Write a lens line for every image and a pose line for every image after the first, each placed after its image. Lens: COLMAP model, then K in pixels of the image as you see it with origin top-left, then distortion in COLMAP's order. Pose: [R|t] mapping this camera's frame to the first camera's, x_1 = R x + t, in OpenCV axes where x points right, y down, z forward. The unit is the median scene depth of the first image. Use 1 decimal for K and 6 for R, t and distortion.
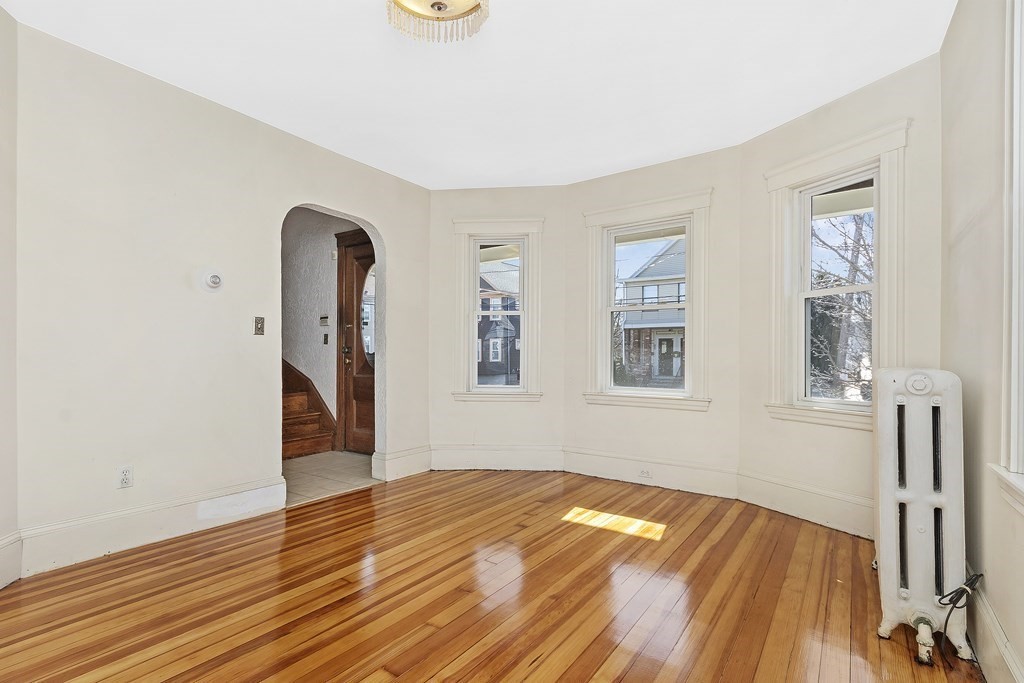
lens RADIAL K [[479.5, 0, 515.0], [0, 479.5, 347.1], [0, 0, 1]] dist [0.004434, 0.000830]
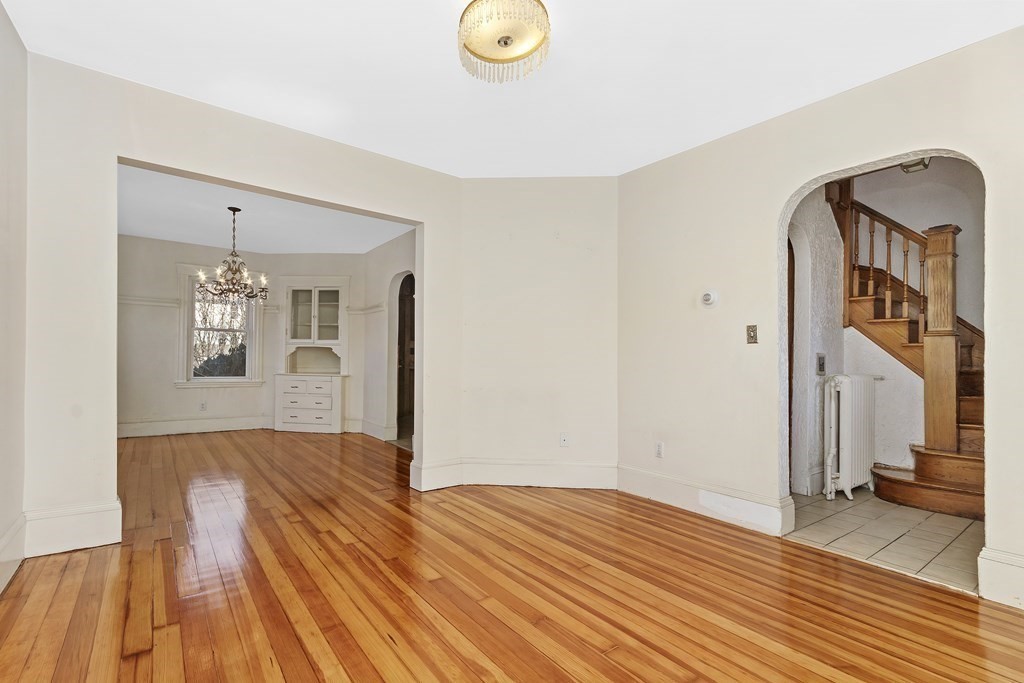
lens RADIAL K [[475.1, 0, 526.1], [0, 475.1, 361.5], [0, 0, 1]] dist [0.000795, 0.000148]
pose [[-0.285503, -0.004850, -0.958365, 0.513433], [0.001072, 0.999985, -0.005380, 0.015308], [0.958377, -0.002564, -0.285494, 0.831014]]
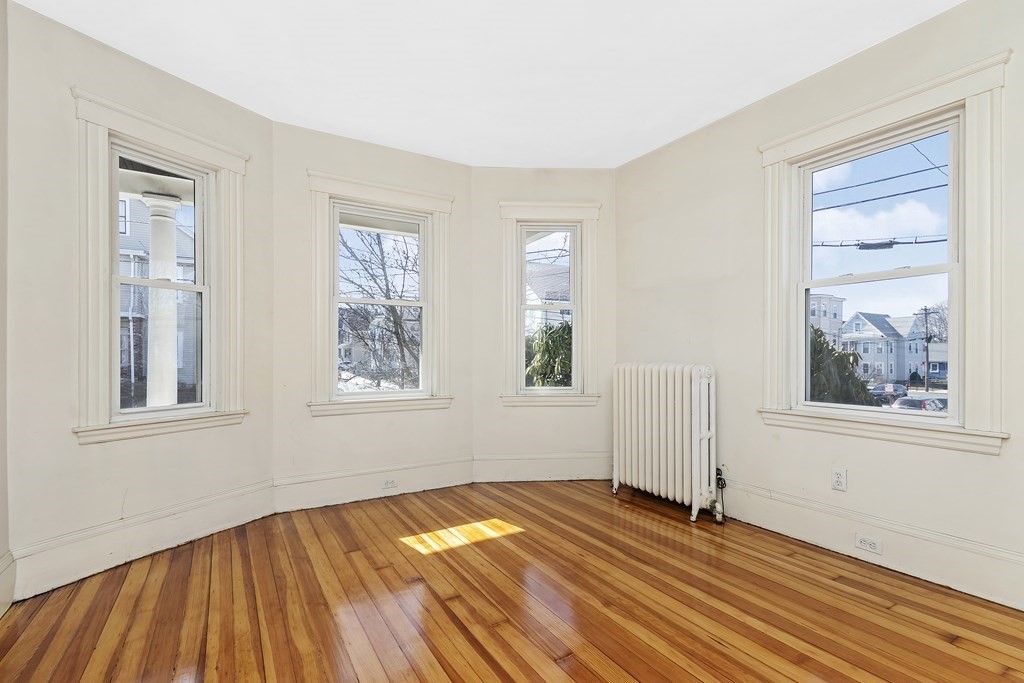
lens RADIAL K [[479.5, 0, 515.0], [0, 479.5, 347.1], [0, 0, 1]] dist [0.004434, 0.000830]
pose [[0.397119, 0.007899, 0.917733, -0.580446], [-0.013122, 0.999910, -0.002928, 0.004108], [-0.917673, -0.010880, 0.397187, 0.518574]]
